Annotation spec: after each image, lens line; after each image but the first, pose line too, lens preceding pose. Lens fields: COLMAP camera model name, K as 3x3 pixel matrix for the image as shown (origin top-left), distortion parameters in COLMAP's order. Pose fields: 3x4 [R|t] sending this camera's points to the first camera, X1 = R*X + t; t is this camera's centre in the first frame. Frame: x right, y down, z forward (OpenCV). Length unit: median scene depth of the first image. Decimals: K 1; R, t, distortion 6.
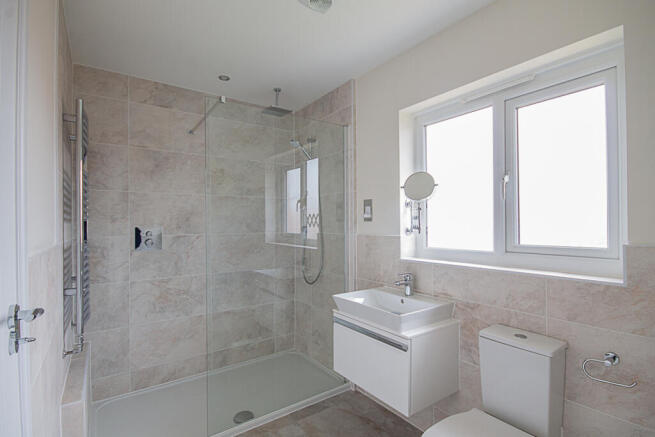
lens RADIAL K [[308.4, 0, 327.5], [0, 308.4, 218.5], [0, 0, 1]] dist [-0.014252, 0.000249]
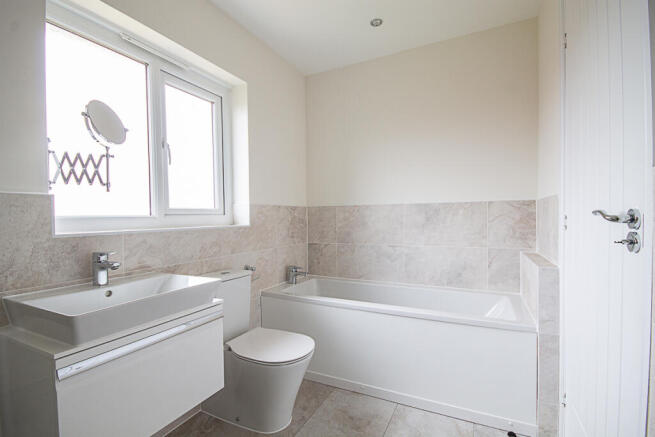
lens RADIAL K [[308.4, 0, 327.5], [0, 308.4, 218.5], [0, 0, 1]] dist [-0.014252, 0.000249]
pose [[-0.476126, 0.008632, 0.879335, -0.575909], [0.002892, 0.999962, -0.008250, 0.123235], [-0.879372, -0.001385, -0.476133, 0.952078]]
